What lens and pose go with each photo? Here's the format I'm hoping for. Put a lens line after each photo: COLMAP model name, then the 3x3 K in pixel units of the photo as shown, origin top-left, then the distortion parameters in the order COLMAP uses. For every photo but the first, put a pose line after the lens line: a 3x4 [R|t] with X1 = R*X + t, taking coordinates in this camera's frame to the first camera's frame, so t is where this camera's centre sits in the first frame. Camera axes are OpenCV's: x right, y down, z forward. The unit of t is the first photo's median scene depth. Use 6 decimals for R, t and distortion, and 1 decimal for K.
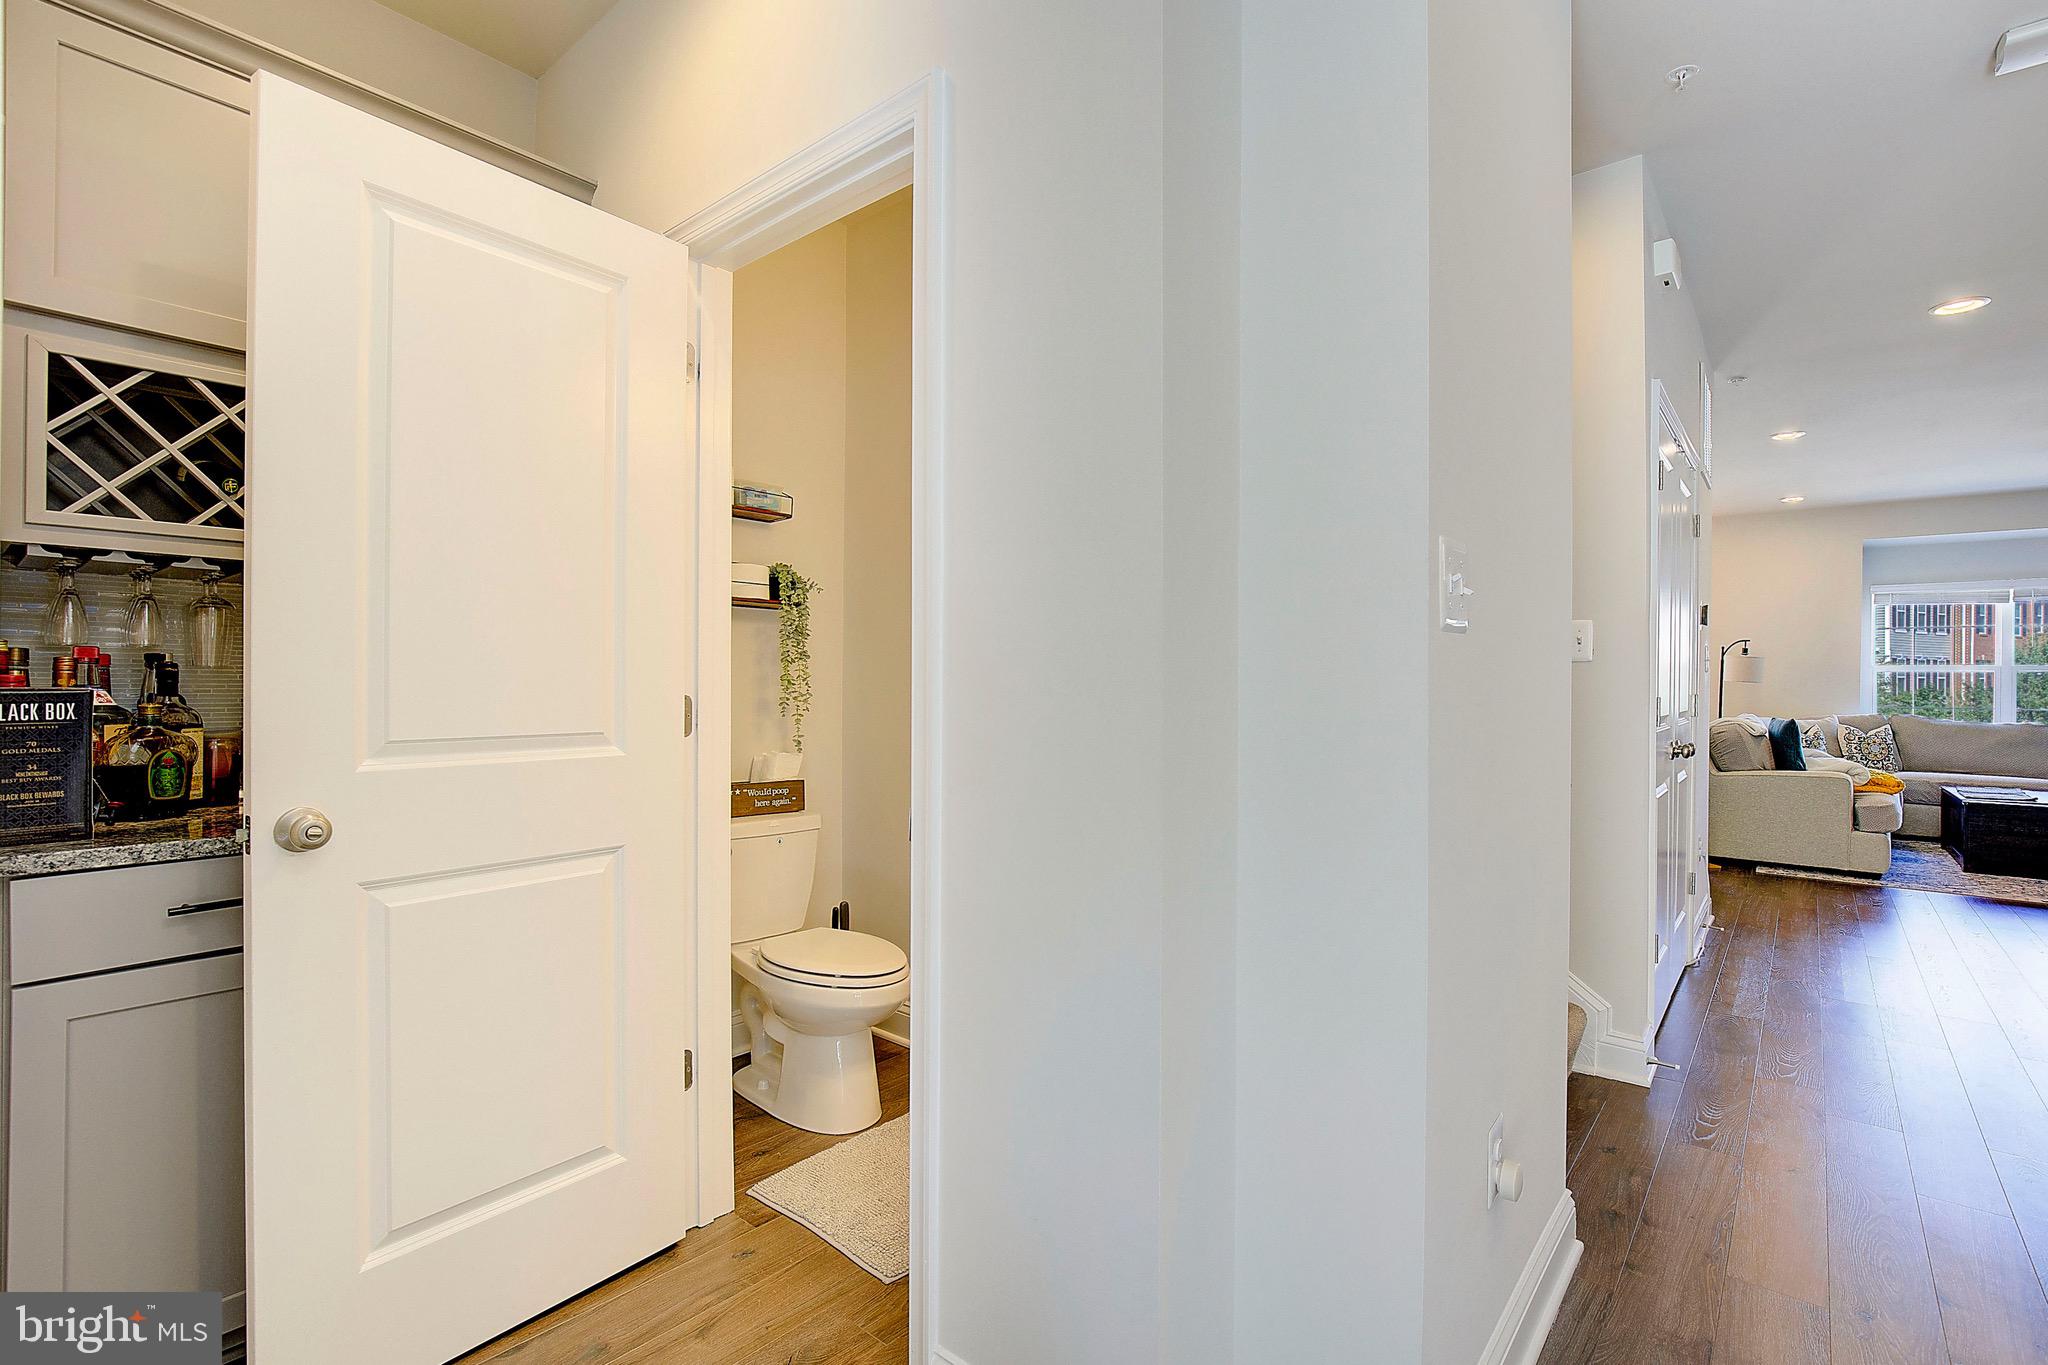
lens RADIAL K [[953.0, 0, 1062.1], [0, 953.0, 677.9], [0, 0, 1]] dist [-0.000879, -0.000283]
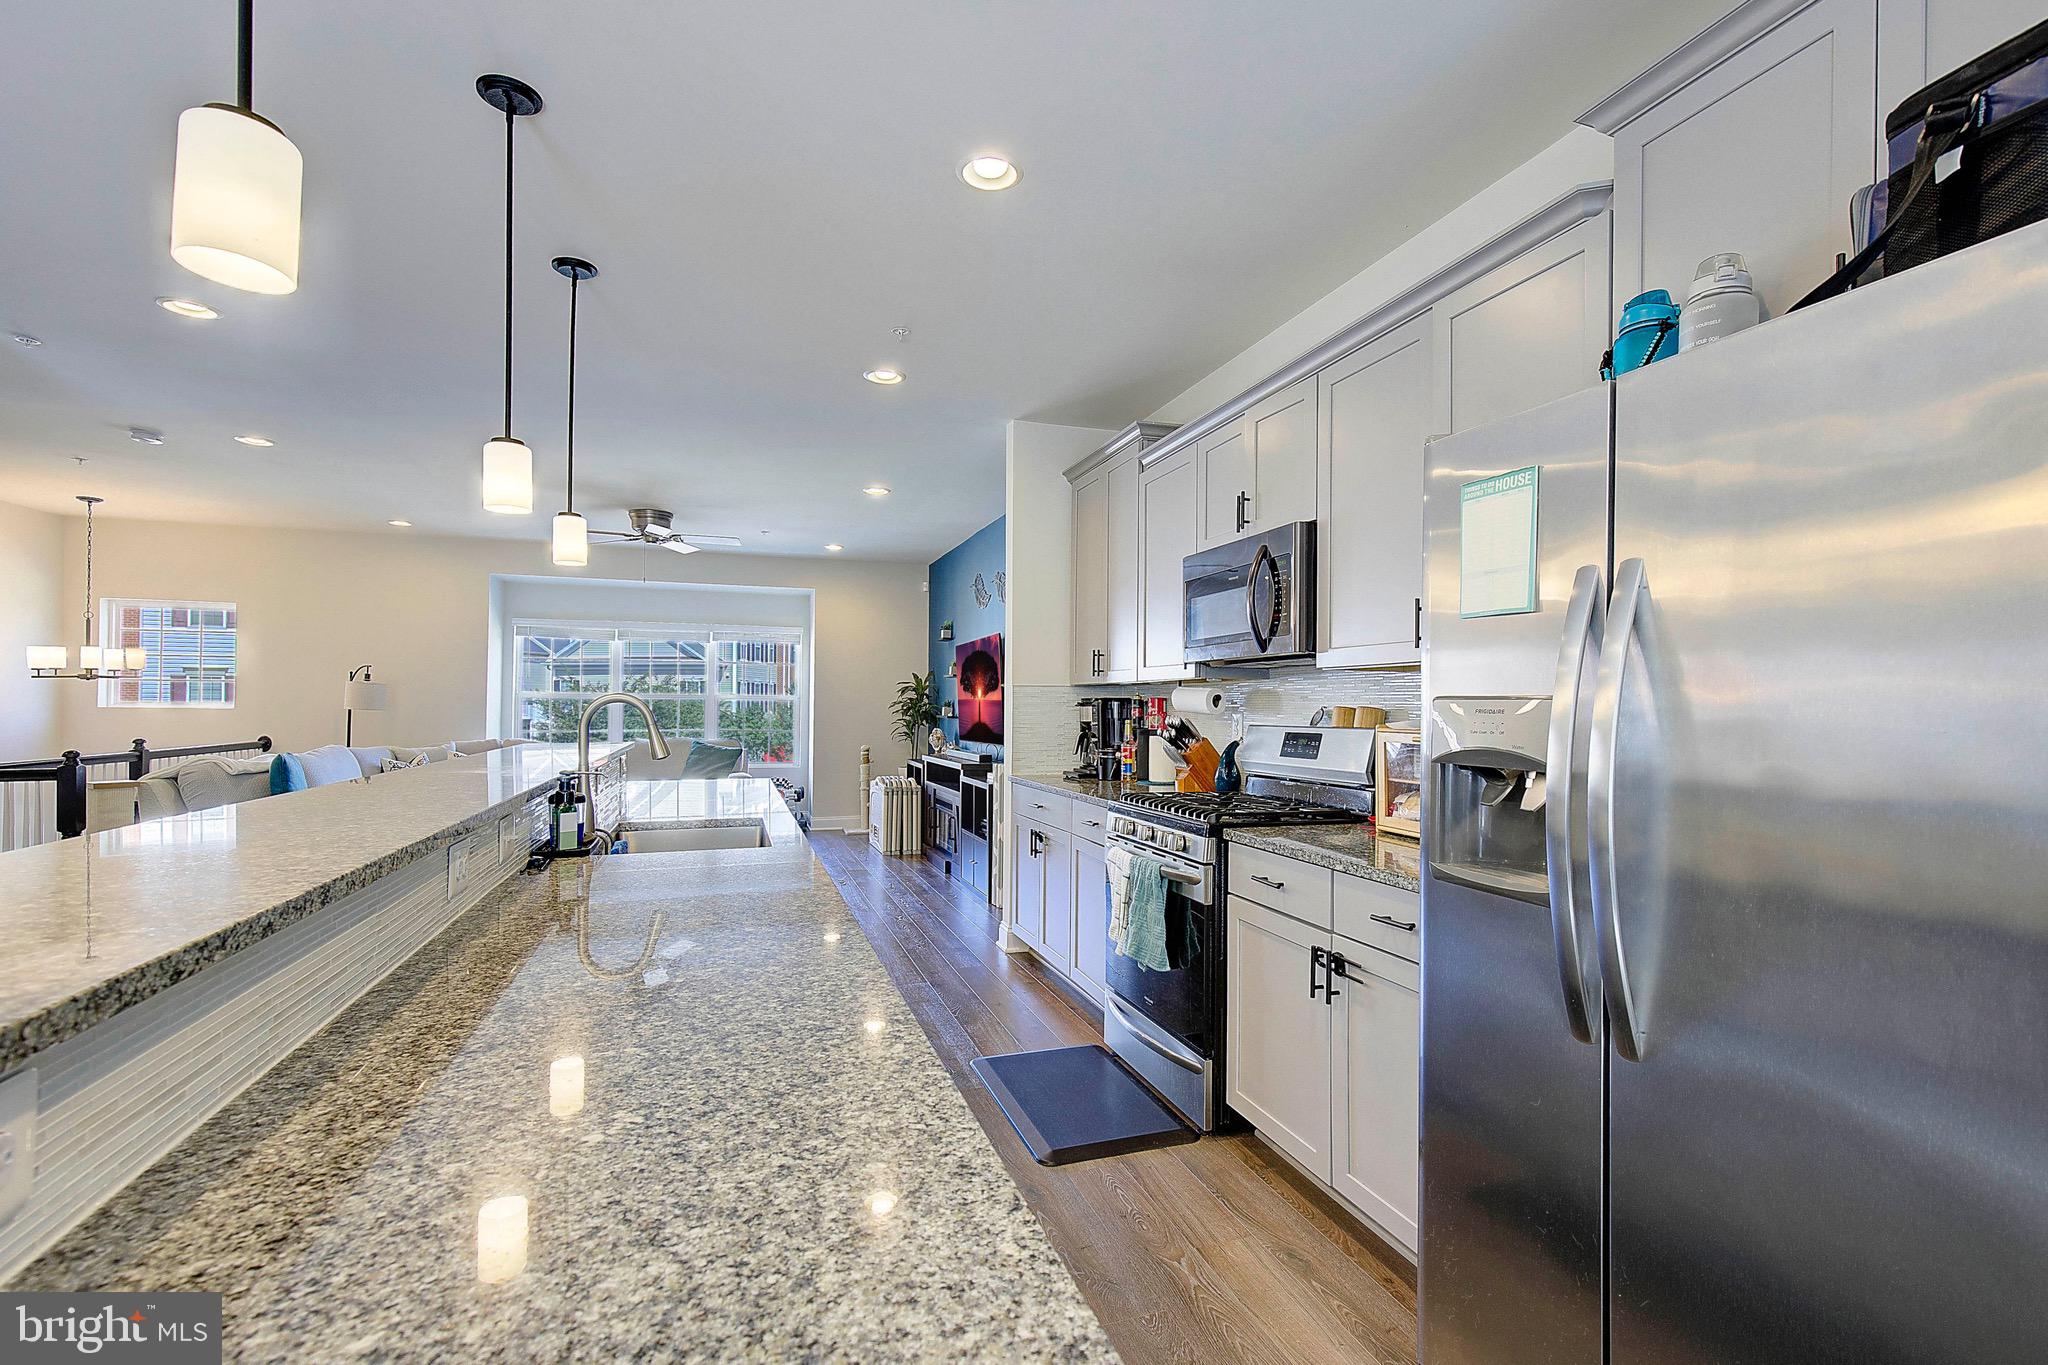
lens RADIAL K [[942.6, 0, 1048.9], [0, 942.6, 696.7], [0, 0, 1]] dist [0.012233, 0.000122]
pose [[0.539017, 0.003094, 0.842289, 0.384374], [-0.003585, 0.999993, -0.001379, -0.012990], [-0.842287, -0.002276, 0.539024, -0.108946]]
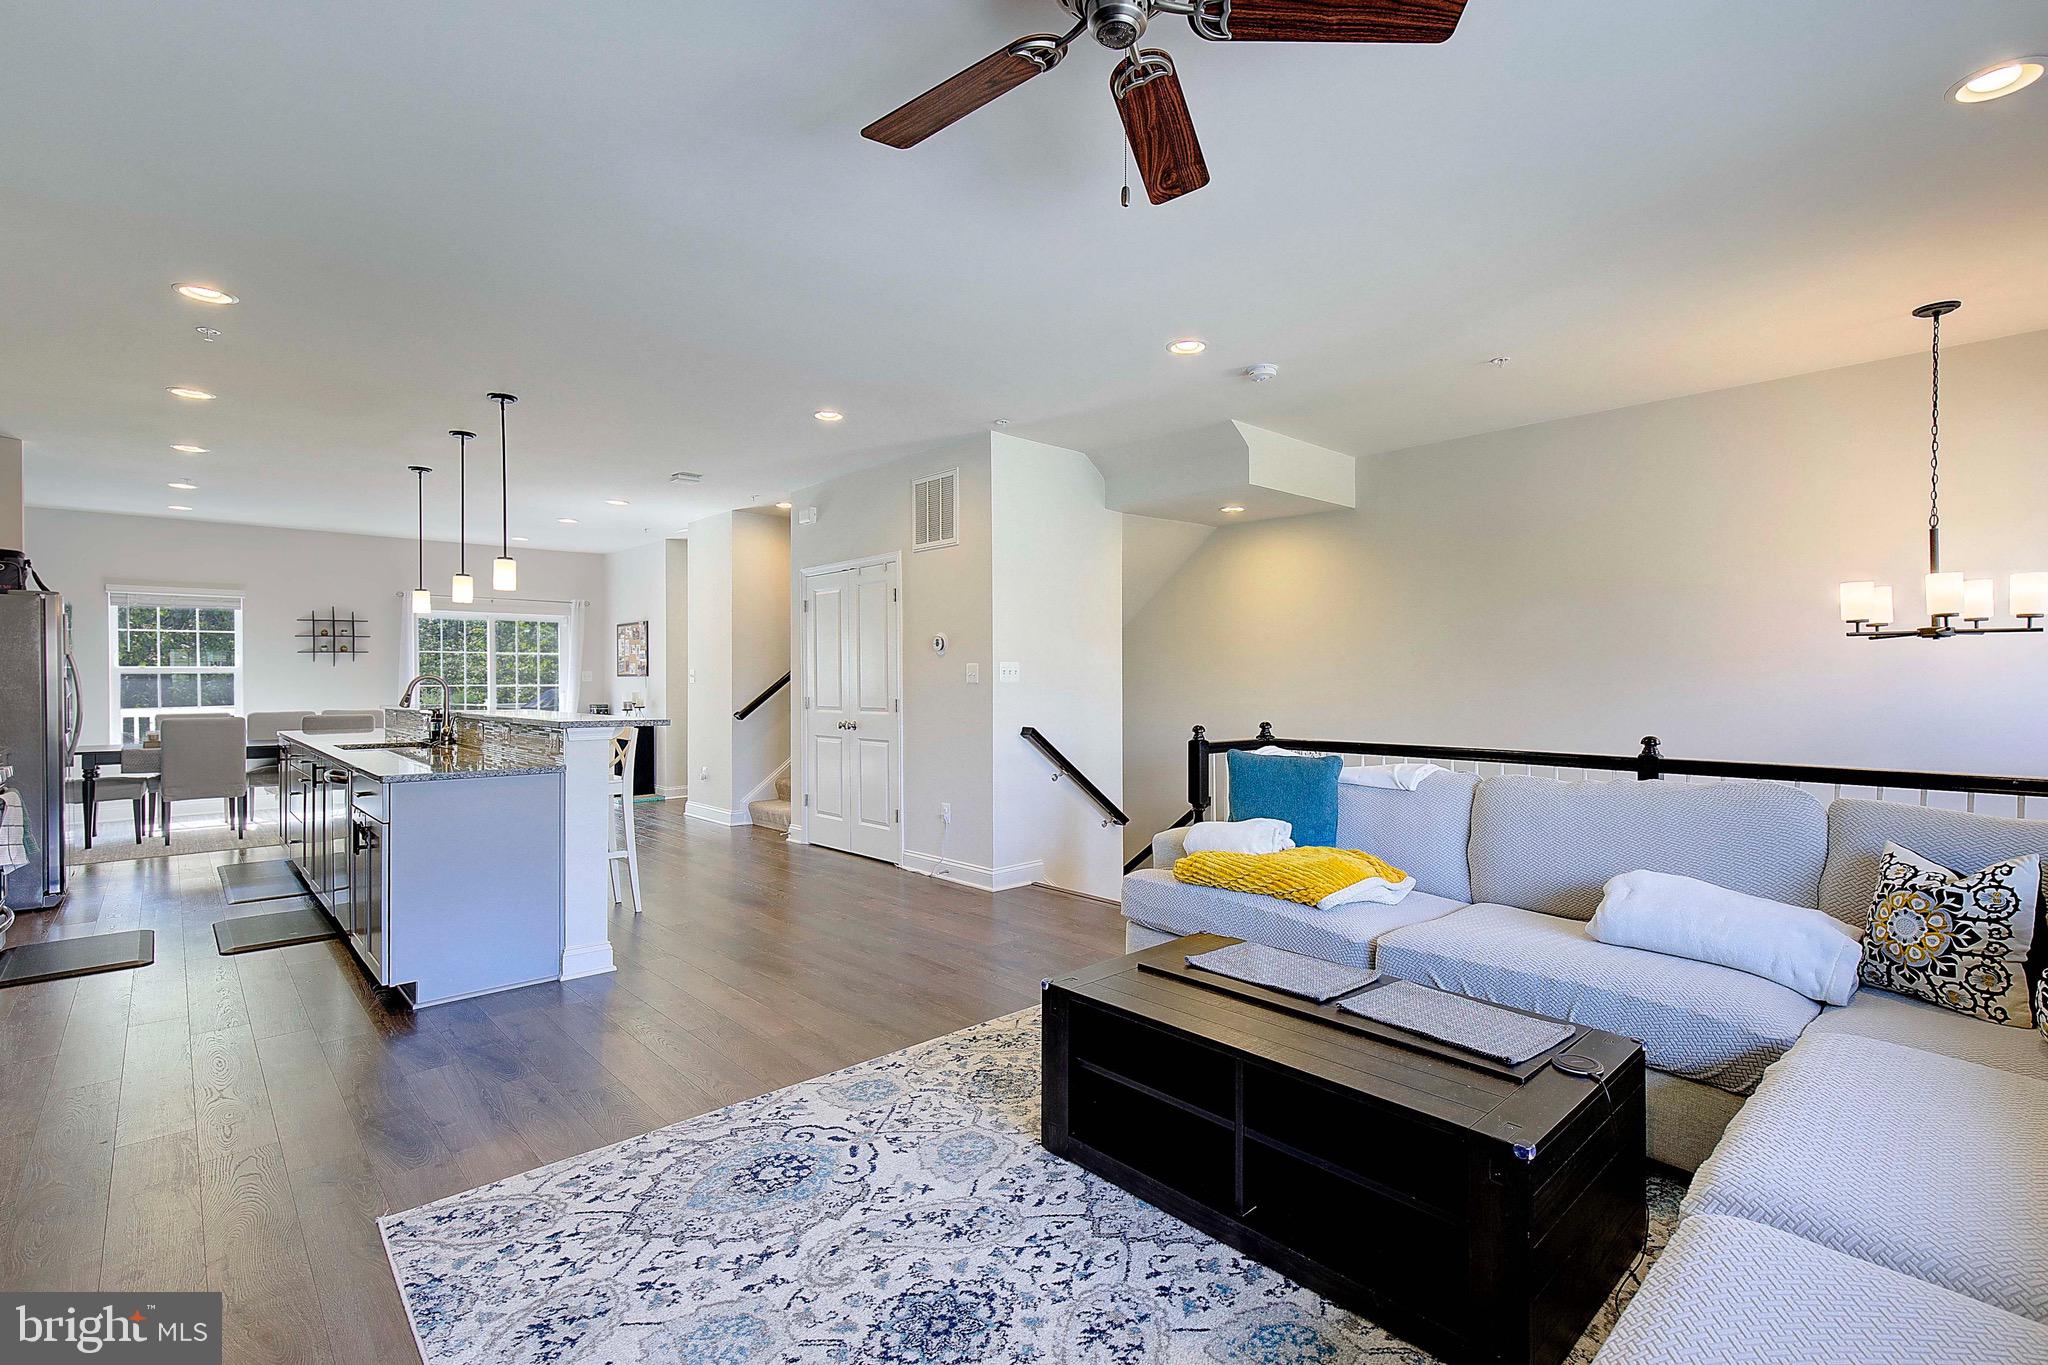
lens RADIAL K [[936.3, 0, 1063.8], [0, 936.3, 687.4], [0, 0, 1]] dist [0.007256, -0.000157]
pose [[-0.137524, 0.001023, -0.990498, 1.383555], [0.003479, 0.999994, 0.000550, -0.000715], [0.990492, -0.003371, -0.137527, 0.947928]]
